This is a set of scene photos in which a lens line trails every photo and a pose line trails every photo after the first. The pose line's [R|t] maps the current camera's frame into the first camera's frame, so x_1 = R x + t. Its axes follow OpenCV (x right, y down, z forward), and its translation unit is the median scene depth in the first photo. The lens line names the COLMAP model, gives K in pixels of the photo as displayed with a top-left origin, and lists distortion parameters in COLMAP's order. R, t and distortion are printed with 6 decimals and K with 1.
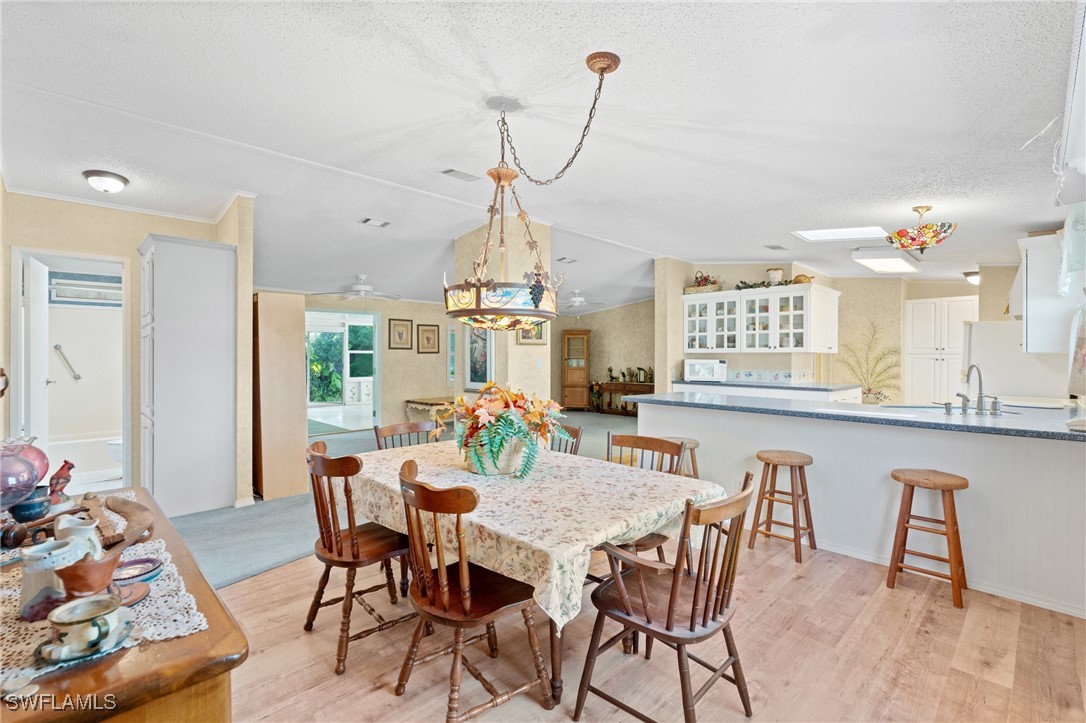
lens RADIAL K [[491.5, 0, 543.8], [0, 491.5, 357.6], [0, 0, 1]] dist [0.001775, 0.000311]
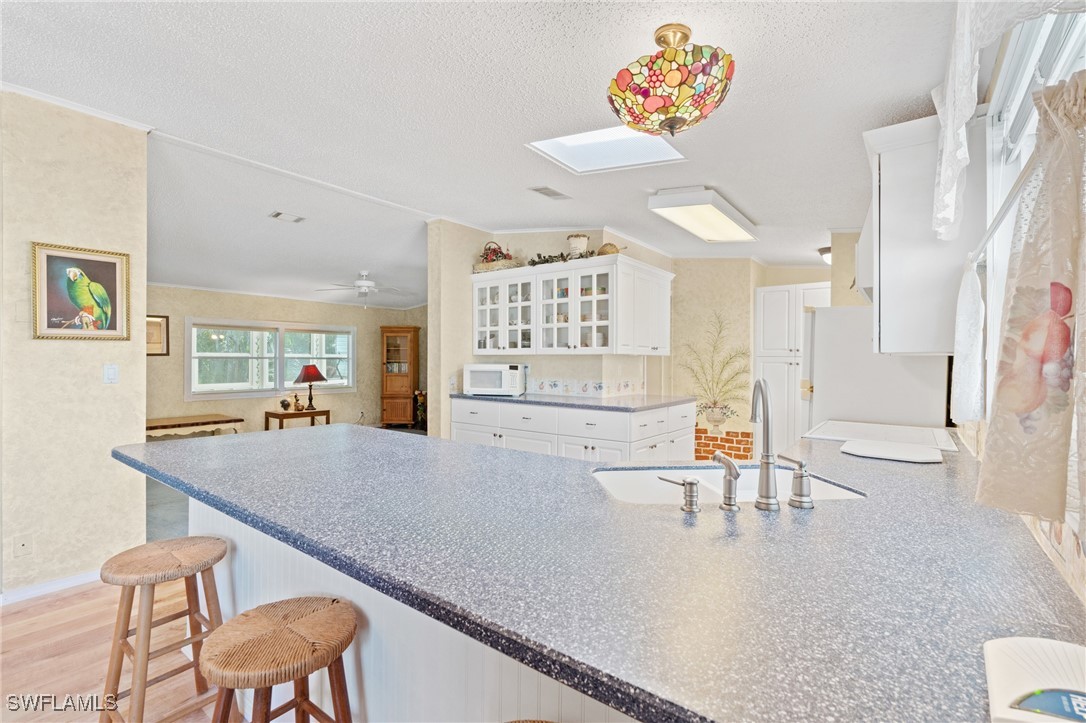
lens RADIAL K [[488.4, 0, 543.0], [0, 488.4, 361.5], [0, 0, 1]] dist [-0.003012, 0.000869]
pose [[0.989800, -0.000935, 0.142461, 0.292550], [0.000735, 0.999999, 0.001455, -0.001128], [-0.142462, -0.001335, 0.989799, 0.284624]]
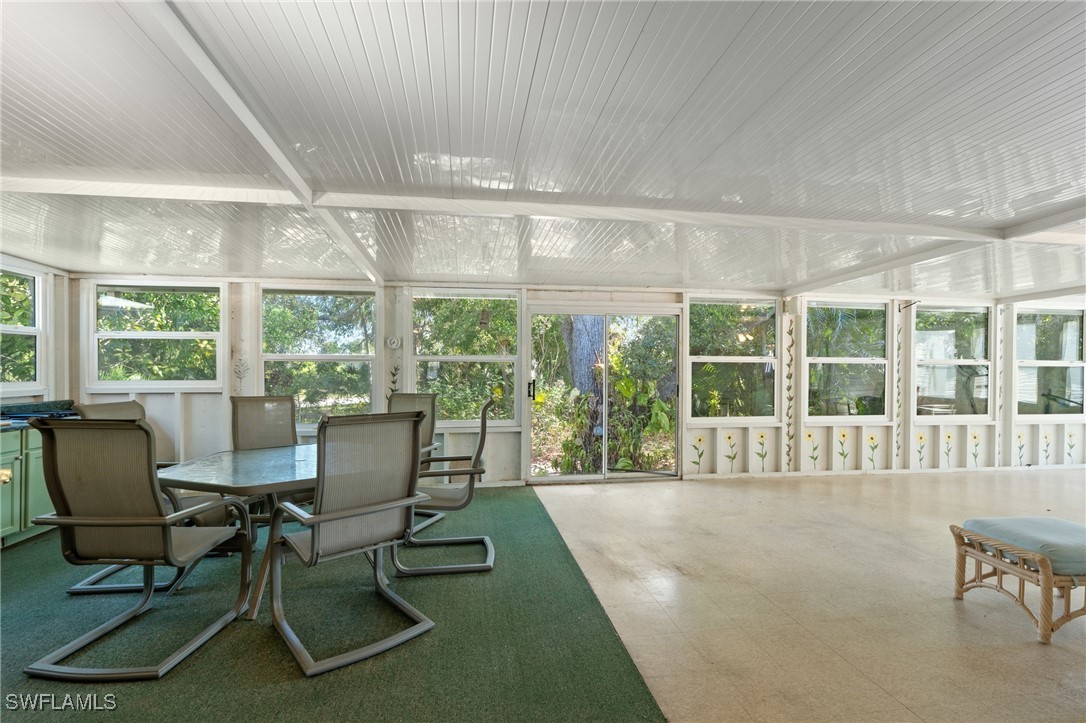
lens RADIAL K [[488.7, 0, 543.2], [0, 488.7, 366.9], [0, 0, 1]] dist [-0.001872, 0.000349]
pose [[0.814128, -0.000981, -0.580684, -0.457092], [-0.004629, 0.999956, -0.008179, -0.000477], [0.580666, 0.009346, 0.814088, 1.038600]]
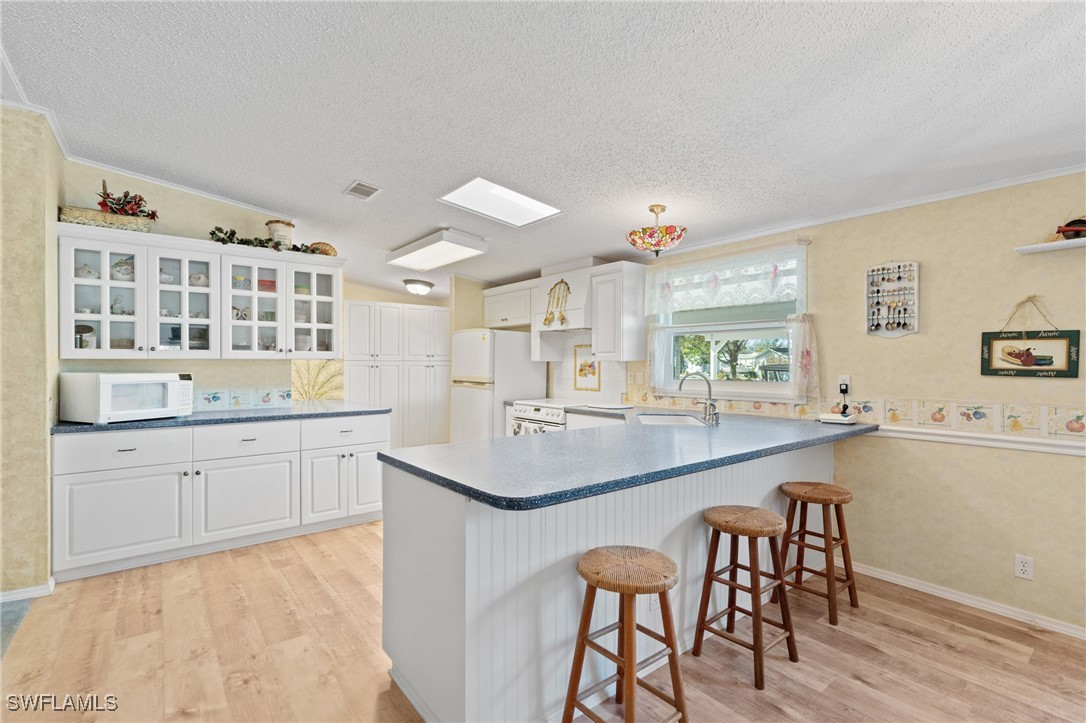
lens RADIAL K [[493.5, 0, 540.6], [0, 493.5, 364.5], [0, 0, 1]] dist [0.002248, 0.000878]
pose [[0.113003, -0.009621, 0.993548, -0.097089], [0.004686, 0.999947, 0.009150, -0.006989], [-0.993584, 0.003622, 0.113042, 0.555342]]
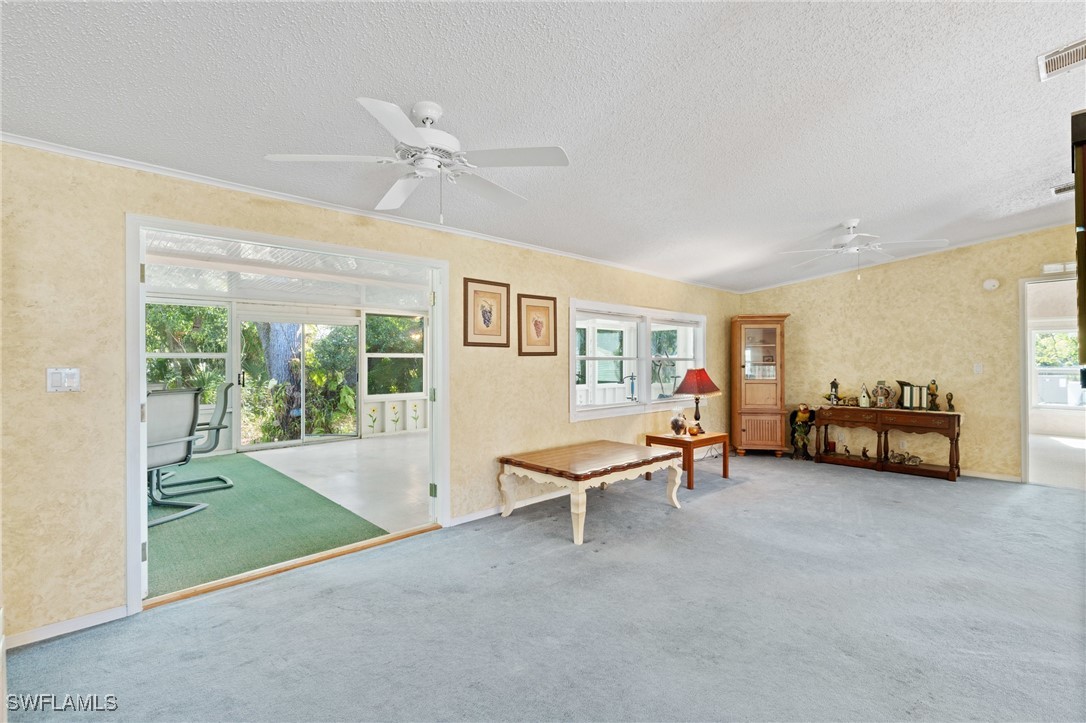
lens RADIAL K [[488.7, 0, 543.2], [0, 488.7, 366.9], [0, 0, 1]] dist [-0.001872, 0.000349]
pose [[0.999856, -0.003336, -0.016618, -0.283198], [0.003469, 0.999962, 0.007972, -0.001724], [0.016590, -0.008029, 0.999830, 0.666120]]
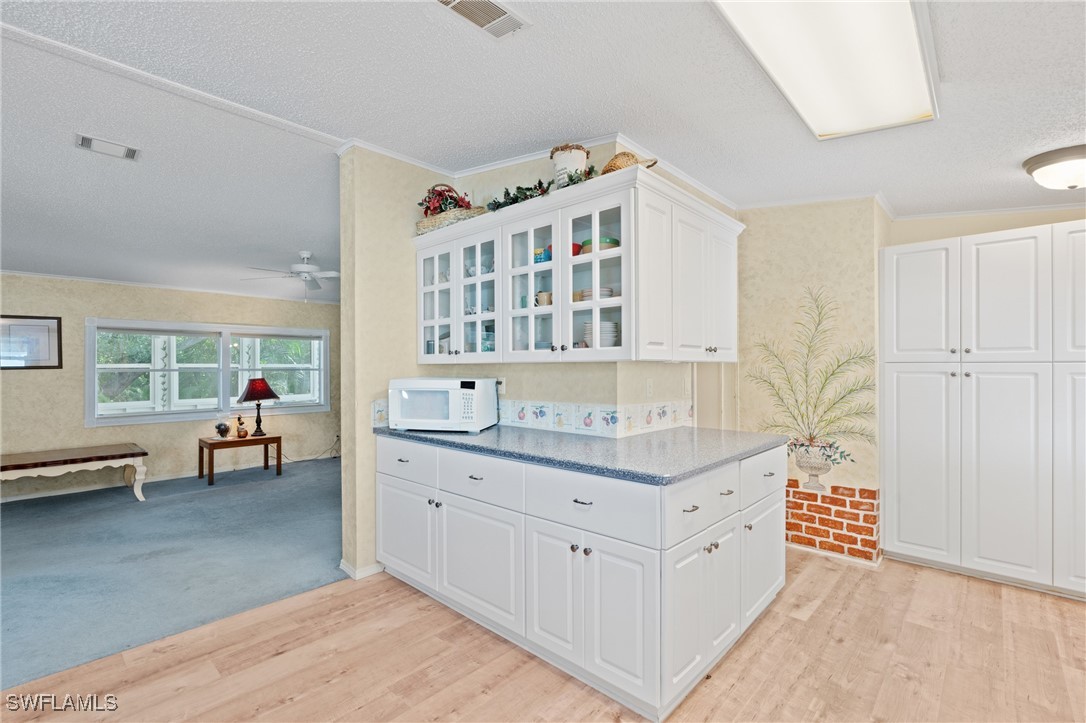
lens RADIAL K [[488.7, 0, 543.2], [0, 488.7, 366.9], [0, 0, 1]] dist [-0.001872, 0.000349]
pose [[0.998892, -0.008673, 0.046255, 0.392209], [0.008898, 0.999950, -0.004662, -0.004144], [-0.046212, 0.005068, 0.998919, 0.554674]]
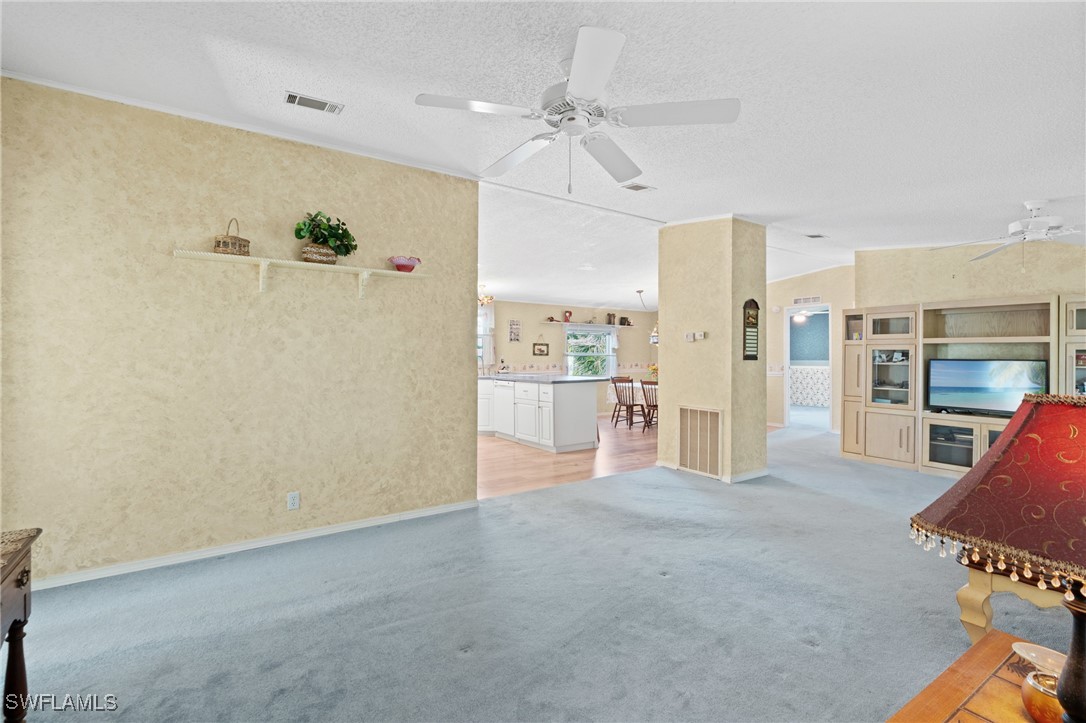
lens RADIAL K [[494.1, 0, 542.4], [0, 494.1, 358.8], [0, 0, 1]] dist [-0.001433, 0.000511]
pose [[-0.983821, -0.010109, 0.178870, 0.052722], [-0.007422, 0.999849, 0.015685, -0.005564], [-0.179001, 0.014104, -0.983748, 1.565946]]
